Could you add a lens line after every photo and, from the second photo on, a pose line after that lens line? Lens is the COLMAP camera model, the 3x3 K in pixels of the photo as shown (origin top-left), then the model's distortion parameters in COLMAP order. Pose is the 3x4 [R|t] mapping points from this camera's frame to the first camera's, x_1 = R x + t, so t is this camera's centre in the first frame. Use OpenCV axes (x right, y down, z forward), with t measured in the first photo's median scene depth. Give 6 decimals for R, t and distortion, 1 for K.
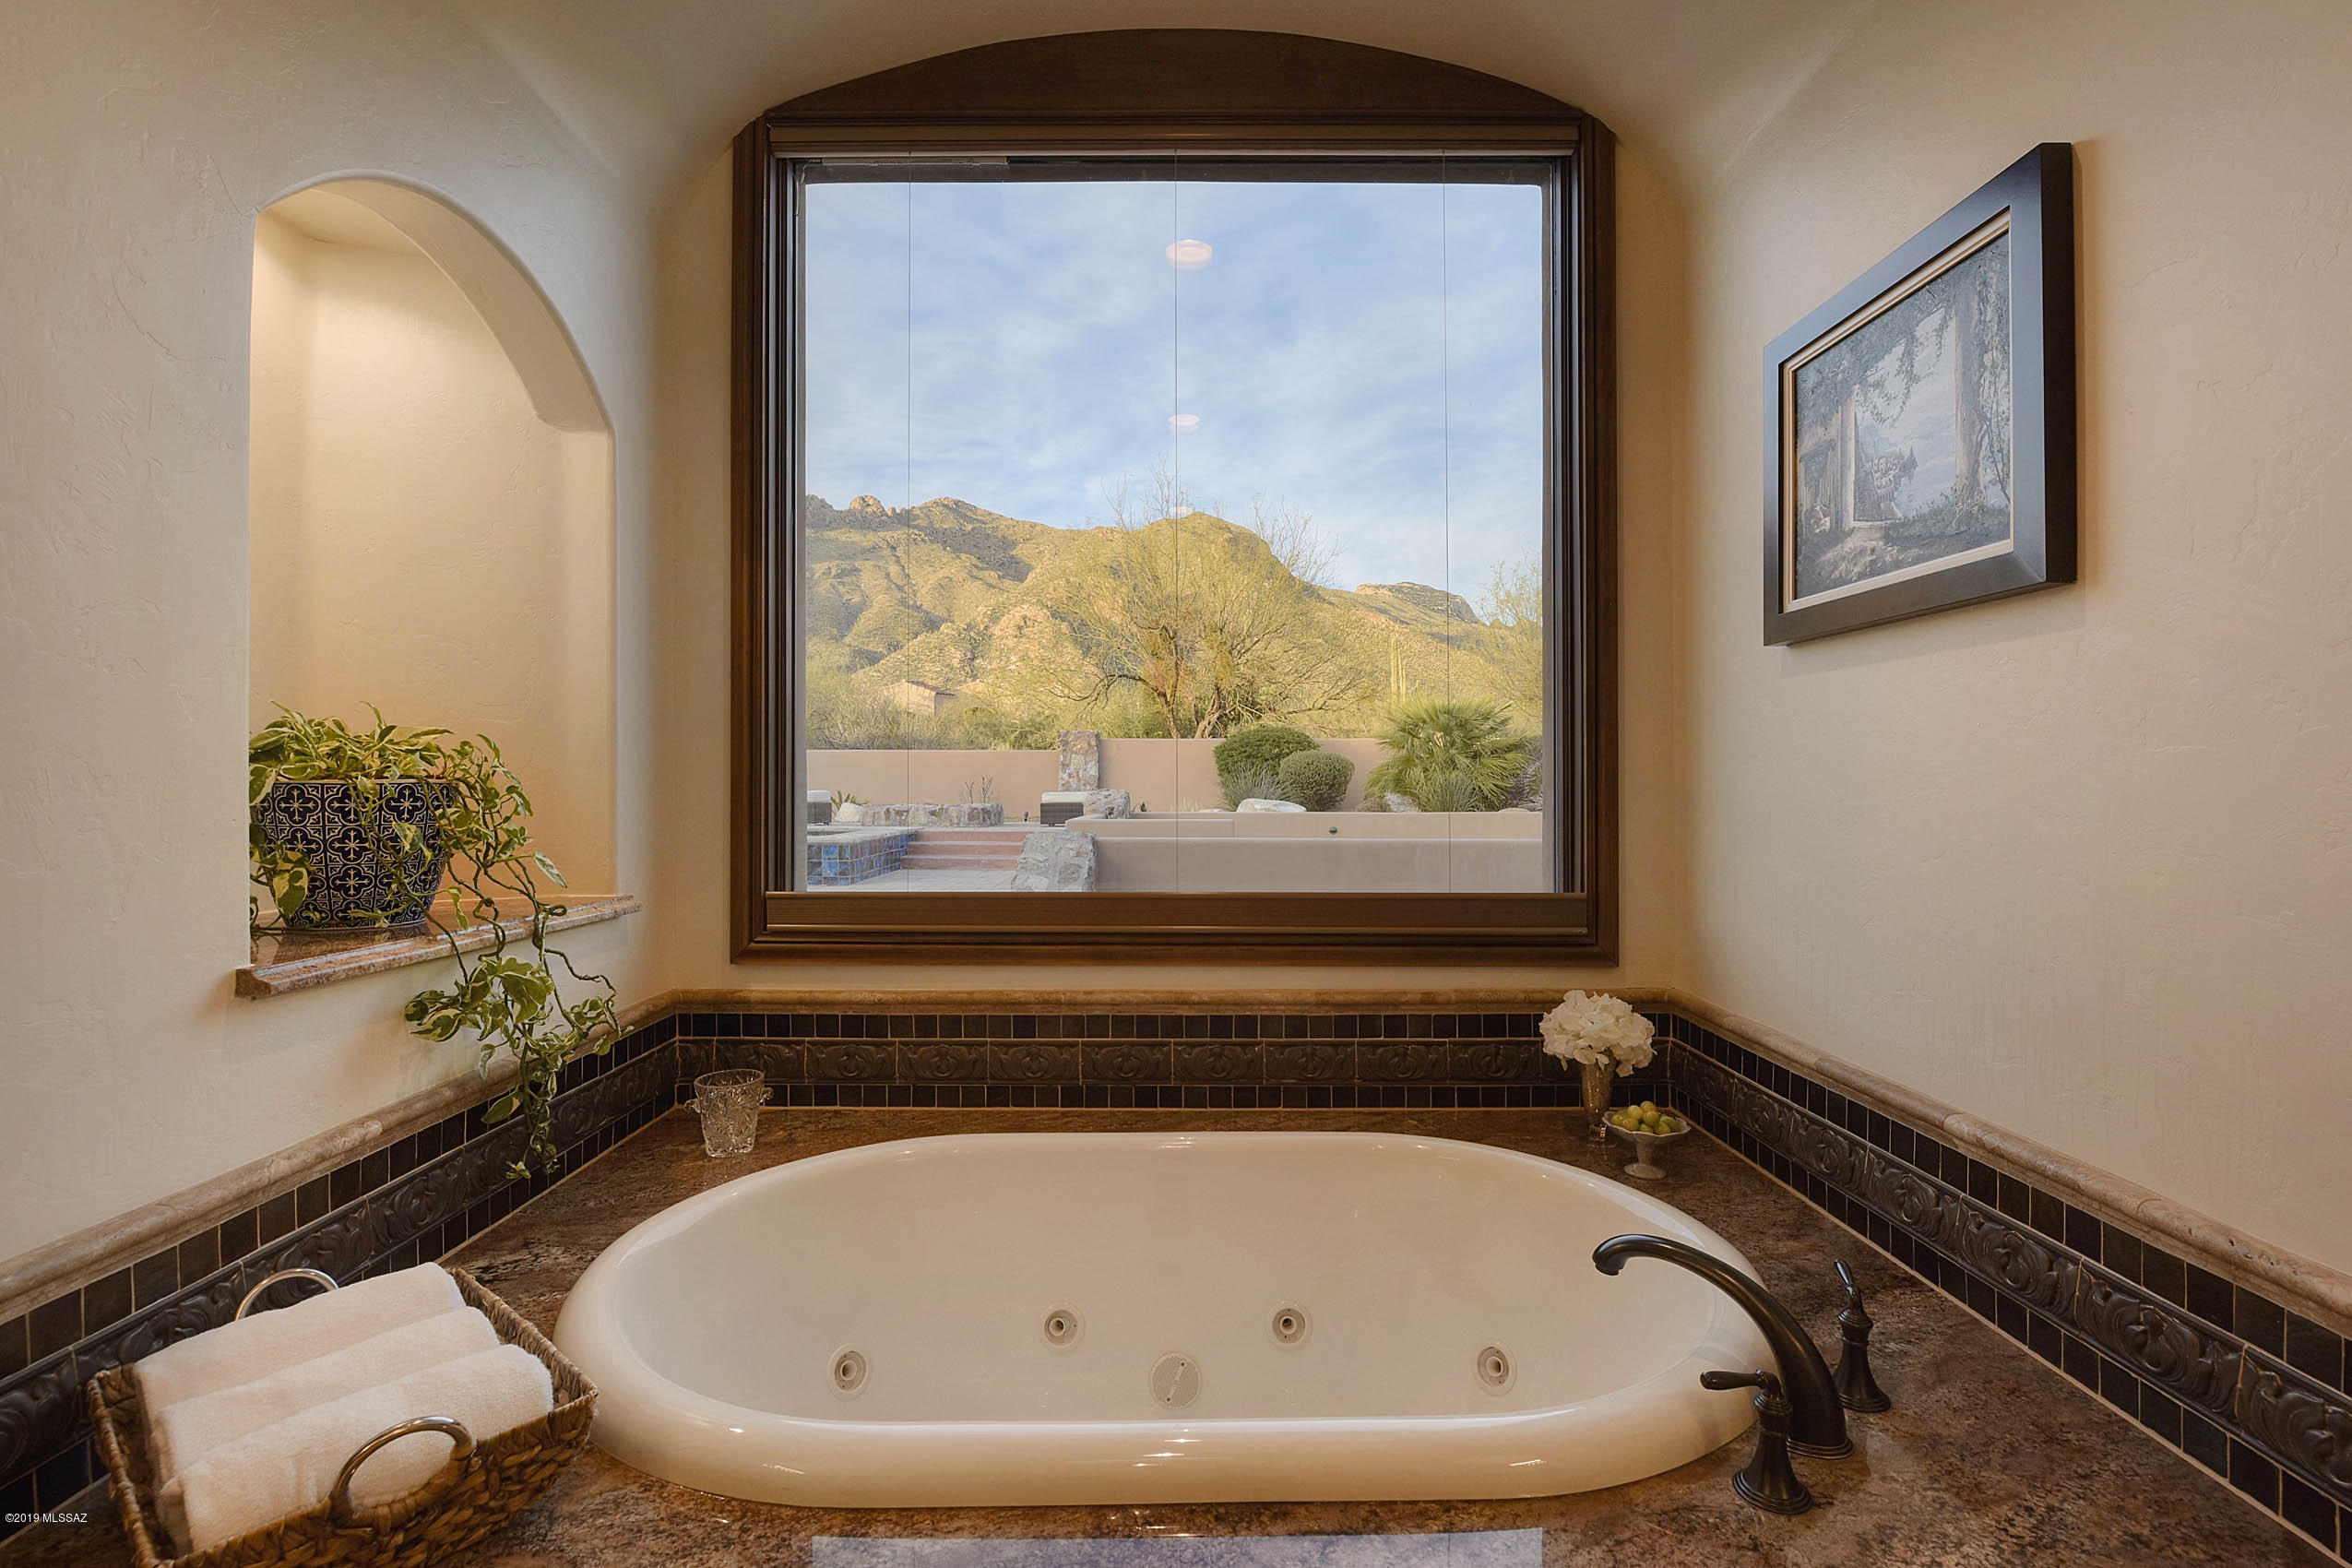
lens RADIAL K [[965.6, 0, 1232.9], [0, 965.6, 790.8], [0, 0, 1]] dist [-0.000630, -0.000067]
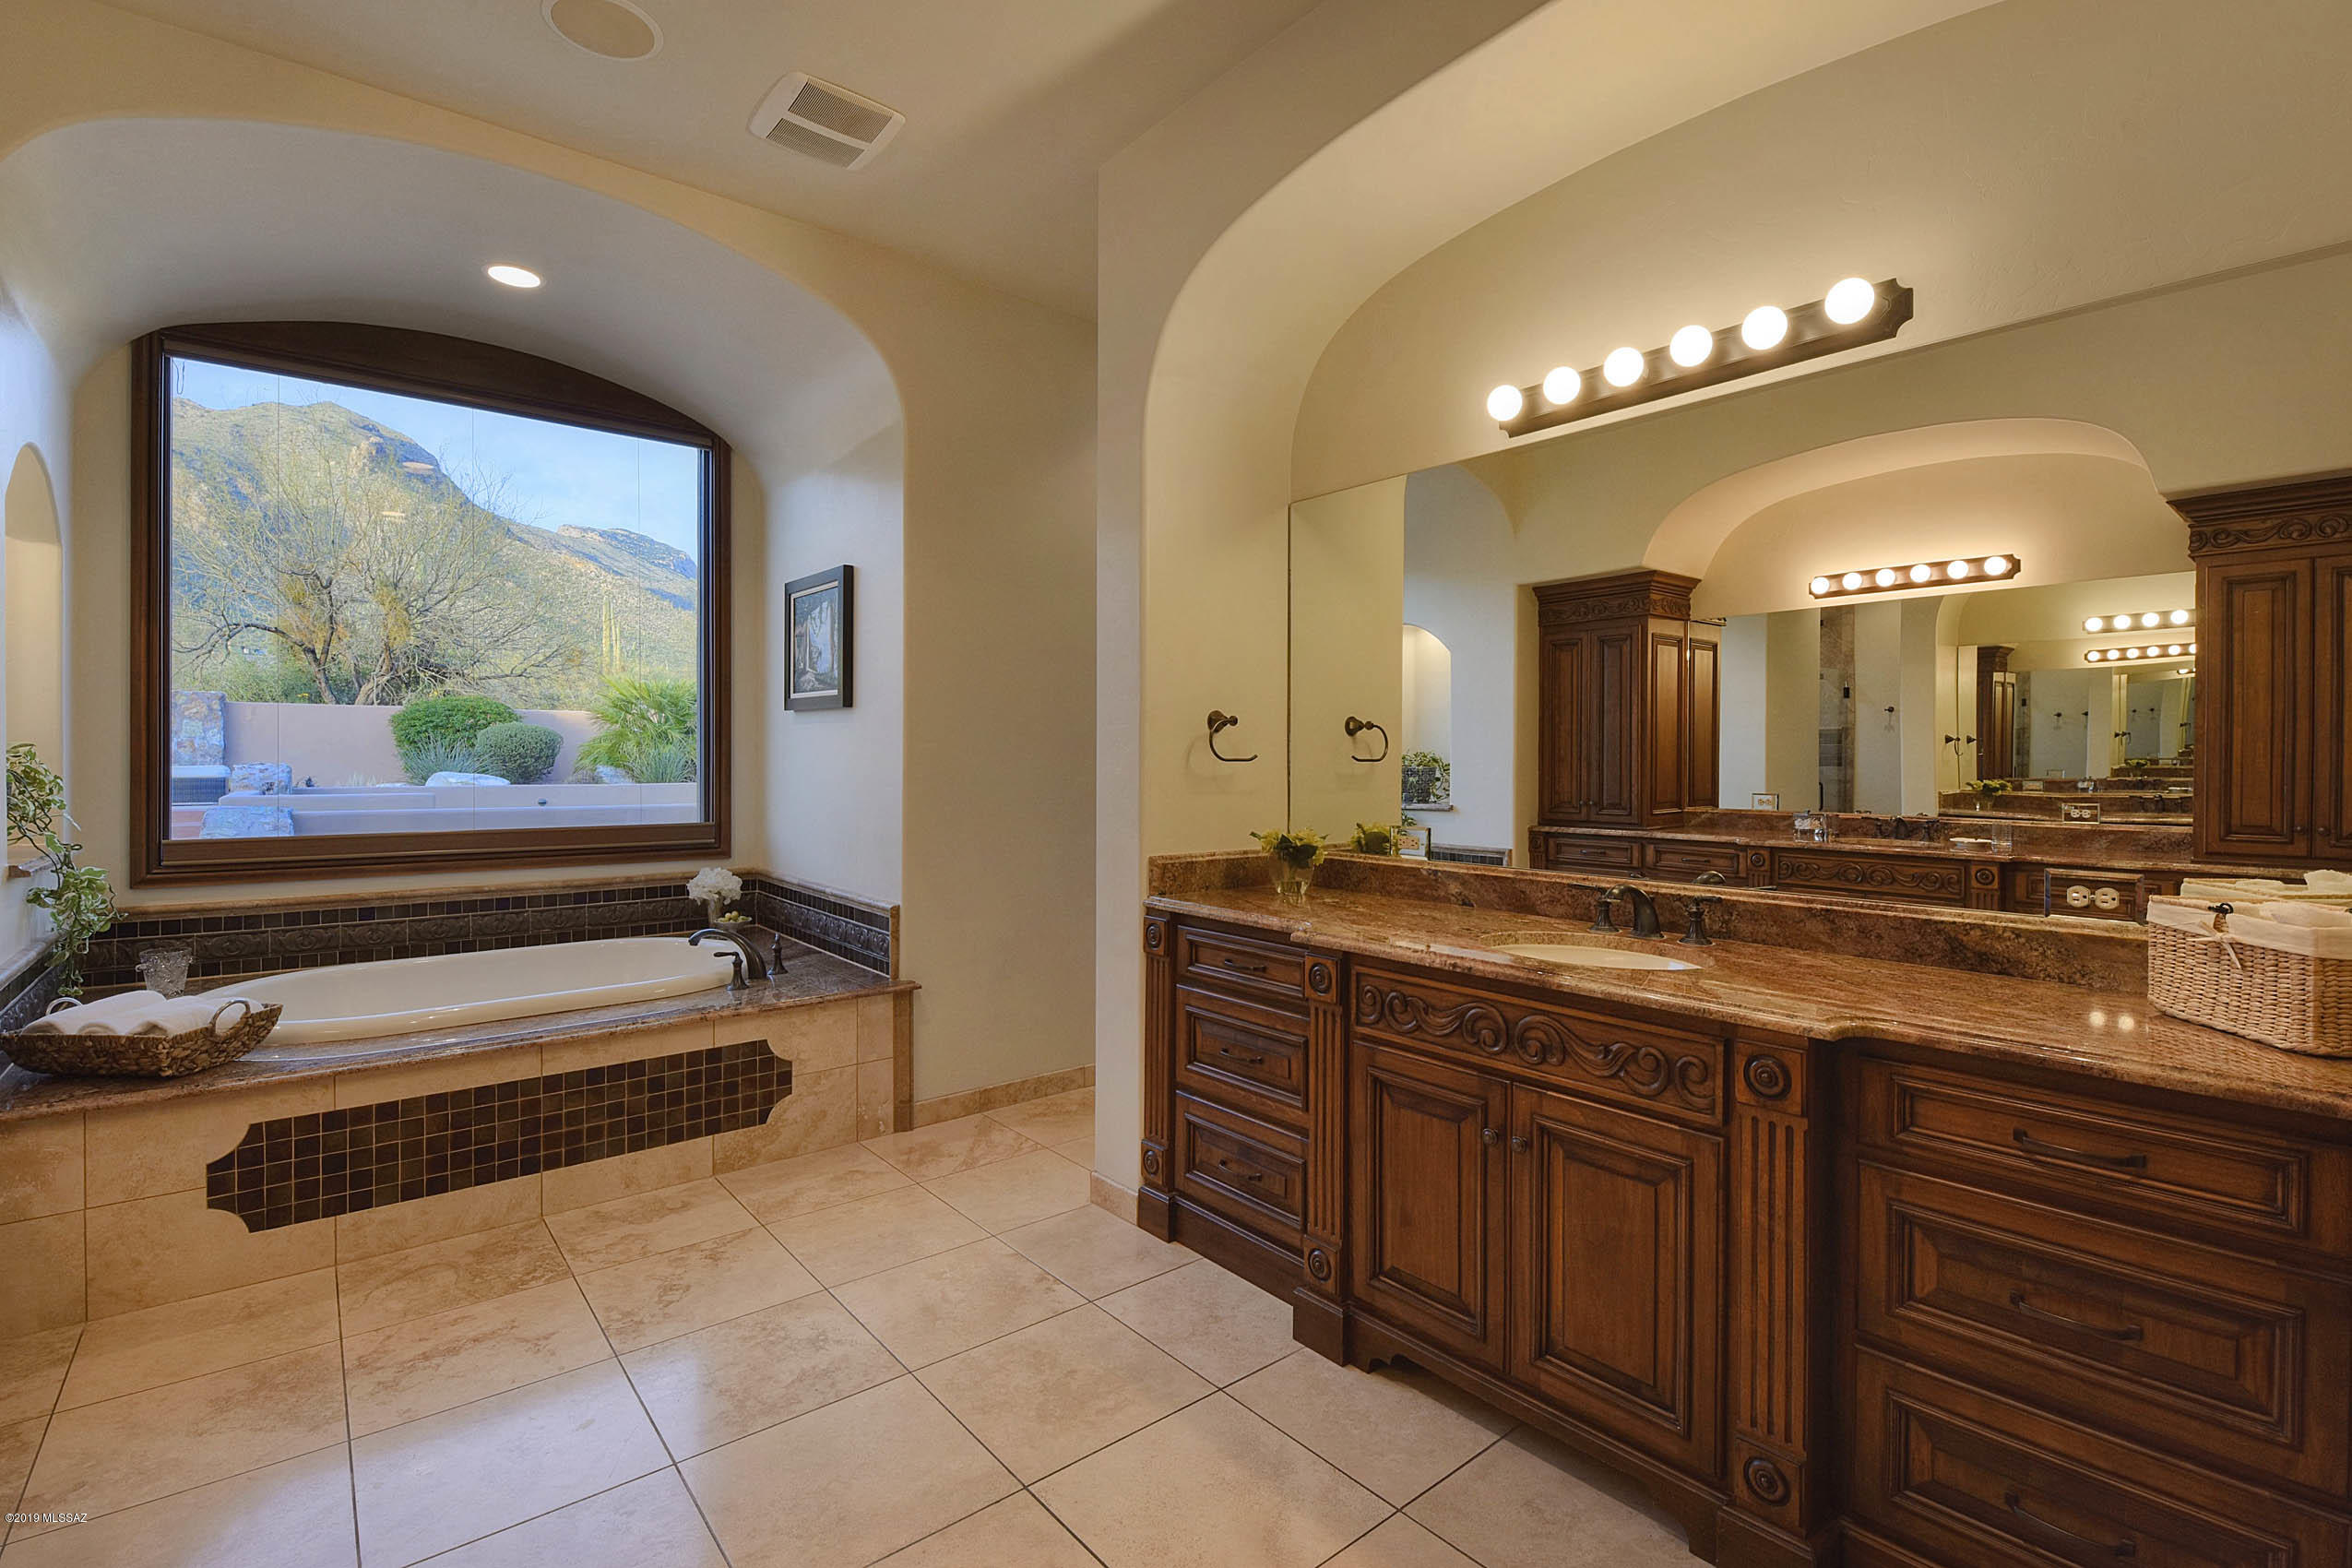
lens RADIAL K [[975.9, 0, 1134.8], [0, 975.9, 763.2], [0, 0, 1]] dist [-0.027707, -0.000339]
pose [[0.786305, -0.000451, 0.617839, -0.031938], [-0.001292, 0.999996, 0.002374, -0.003777], [-0.617837, -0.002665, 0.786301, -0.185532]]
